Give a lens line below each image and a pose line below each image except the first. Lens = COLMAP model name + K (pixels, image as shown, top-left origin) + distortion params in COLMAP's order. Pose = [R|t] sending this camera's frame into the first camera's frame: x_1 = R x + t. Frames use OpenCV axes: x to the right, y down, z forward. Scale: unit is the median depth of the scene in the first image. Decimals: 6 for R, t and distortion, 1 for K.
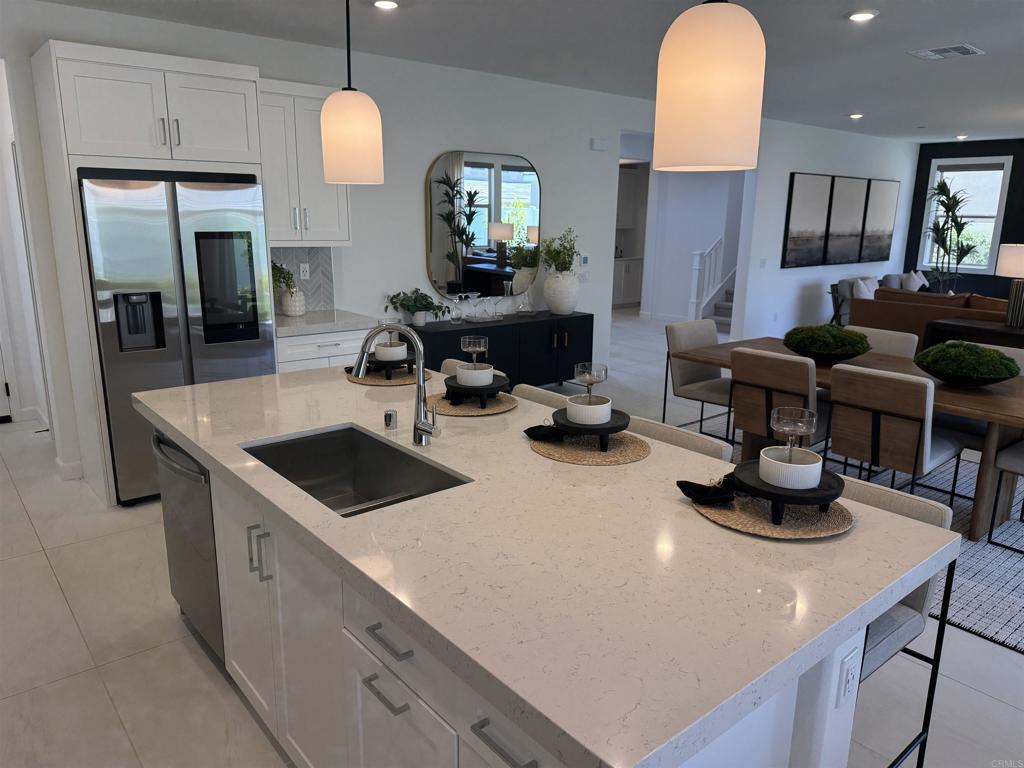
lens RADIAL K [[722.3, 0, 523.0], [0, 722.3, 386.3], [0, 0, 1]] dist [0.048775, -0.075142]
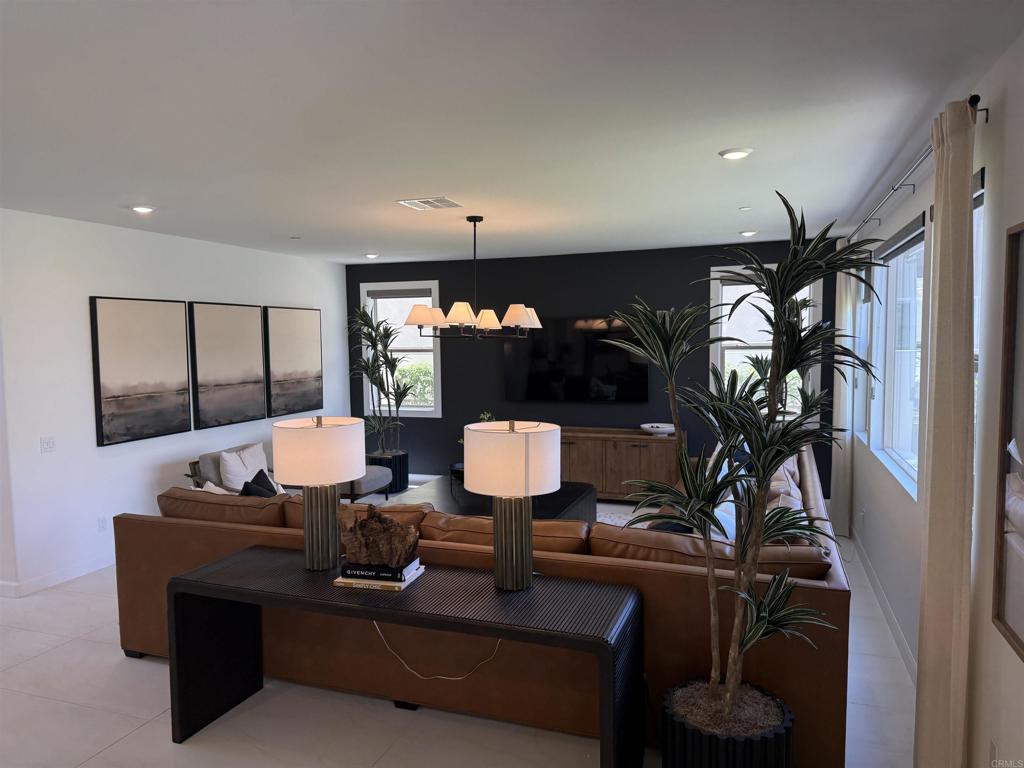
lens RADIAL K [[722.3, 0, 516.7], [0, 722.3, 385.9], [0, 0, 1]] dist [0.048775, -0.075142]
pose [[0.851166, -0.060014, 0.521454, 0.301867], [0.147446, 0.980779, -0.127797, -0.072312], [-0.503762, 0.185662, 0.843655, 0.257750]]
